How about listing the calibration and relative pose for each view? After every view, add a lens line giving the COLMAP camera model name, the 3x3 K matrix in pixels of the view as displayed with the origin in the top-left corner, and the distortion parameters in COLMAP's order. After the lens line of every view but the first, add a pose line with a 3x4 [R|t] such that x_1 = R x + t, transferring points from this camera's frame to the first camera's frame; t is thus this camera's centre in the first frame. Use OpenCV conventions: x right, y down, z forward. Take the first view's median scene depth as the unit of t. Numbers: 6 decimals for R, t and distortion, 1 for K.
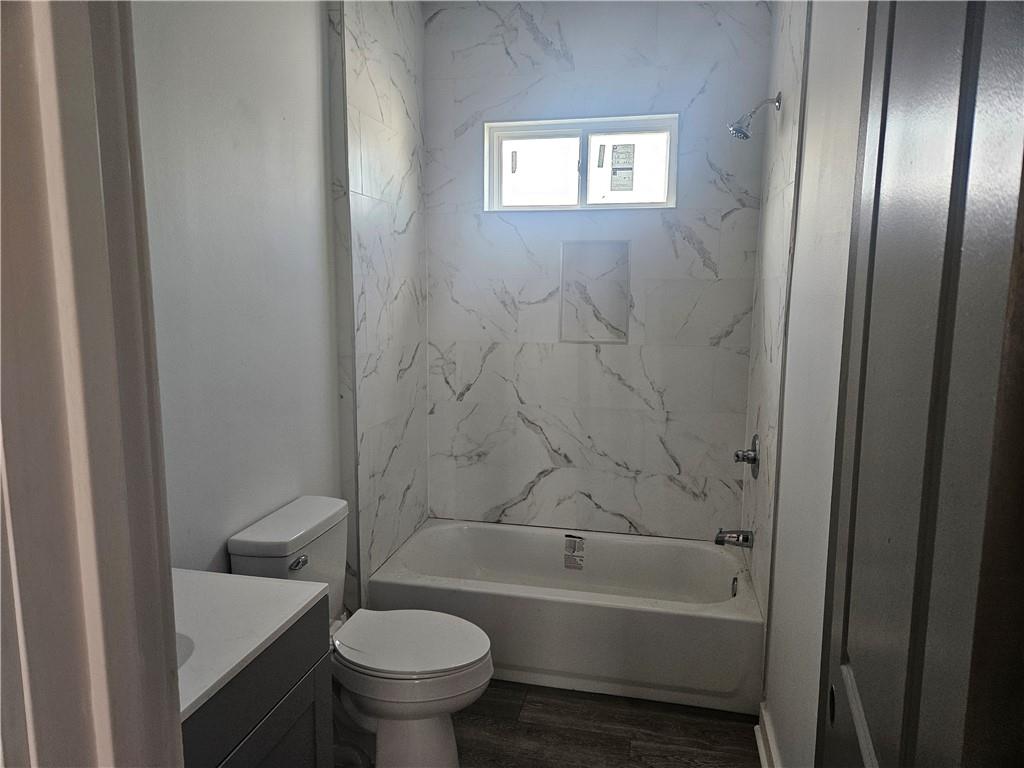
lens RADIAL K [[687.5, 0, 510.5], [0, 687.5, 385.3], [0, 0, 1]] dist [0.045856, -0.030130]
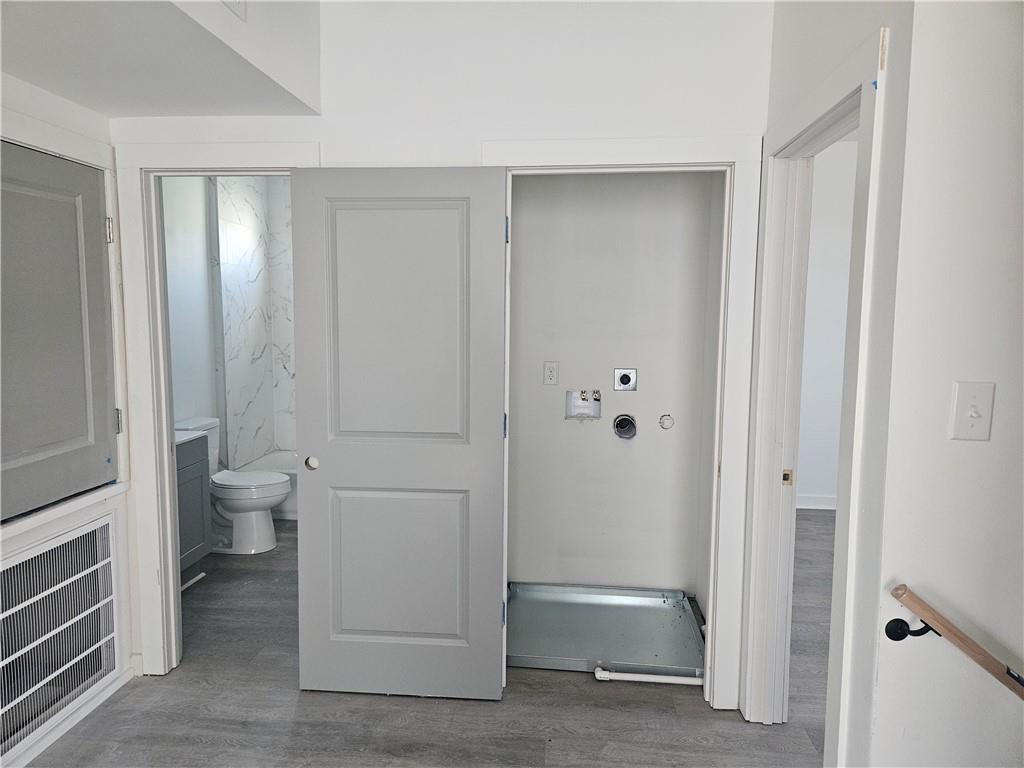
lens RADIAL K [[687.5, 0, 515.4], [0, 687.5, 381.7], [0, 0, 1]] dist [0.045856, -0.030130]
pose [[0.988870, -0.015932, 0.147926, 0.273594], [0.021812, 0.999032, -0.038212, 0.135394], [-0.147174, 0.041013, 0.988260, -0.961978]]
